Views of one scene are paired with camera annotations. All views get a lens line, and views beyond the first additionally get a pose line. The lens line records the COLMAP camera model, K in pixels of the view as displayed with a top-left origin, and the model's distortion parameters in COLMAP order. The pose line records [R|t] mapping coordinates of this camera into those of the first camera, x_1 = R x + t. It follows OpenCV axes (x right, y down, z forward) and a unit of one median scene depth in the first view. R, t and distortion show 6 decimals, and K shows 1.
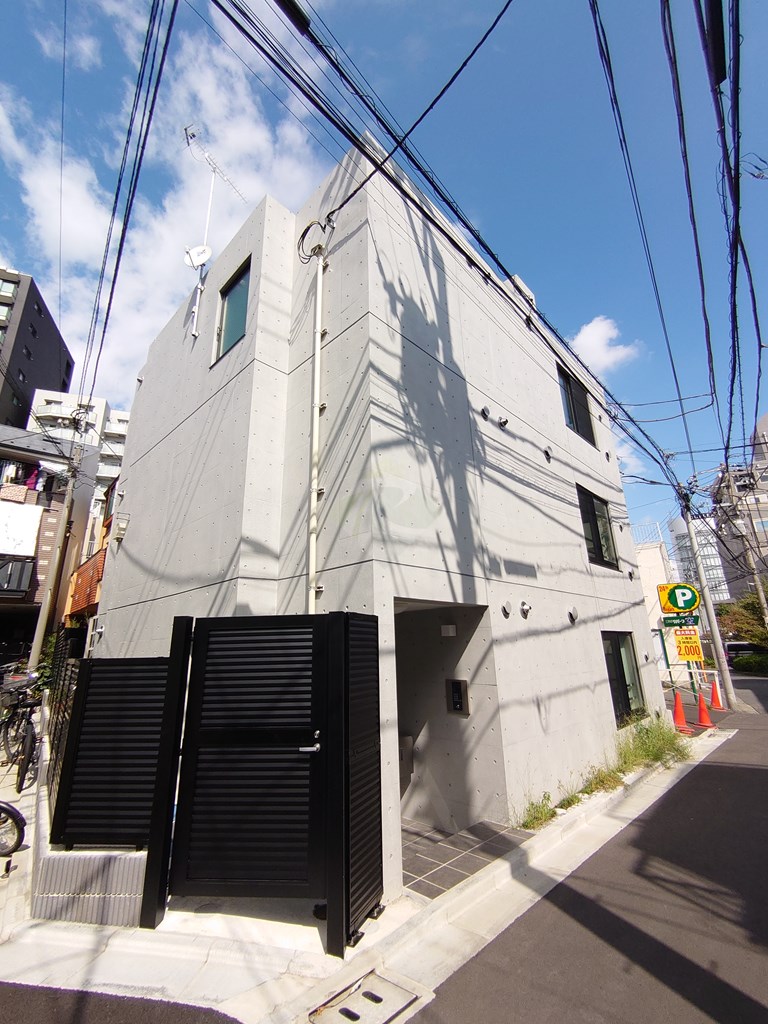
lens RADIAL K [[441.1, 0, 380.0], [0, 441.1, 515.1], [0, 0, 1]] dist [0.000289, -0.000311]
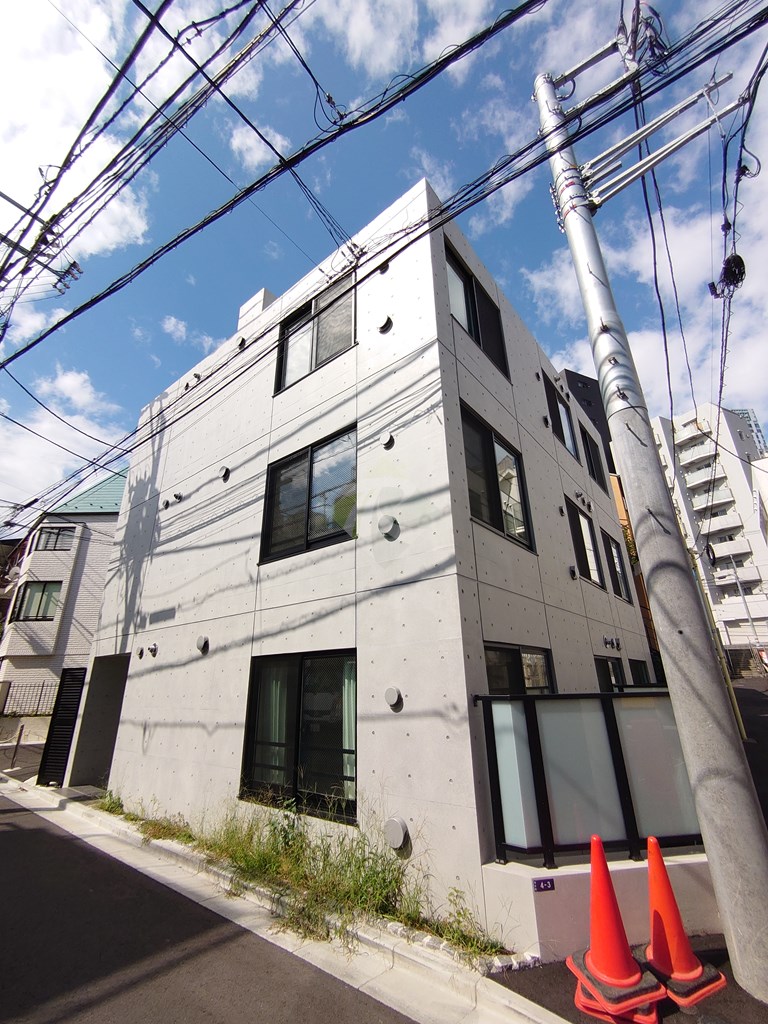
lens RADIAL K [[441.1, 0, 380.0], [0, 441.1, 515.1], [0, 0, 1]] dist [0.000289, -0.000311]
pose [[0.097186, -0.337589, -0.936263, 1.933459], [0.303095, 0.906072, -0.295241, 0.494168], [0.947992, -0.255083, 0.190379, 1.679204]]
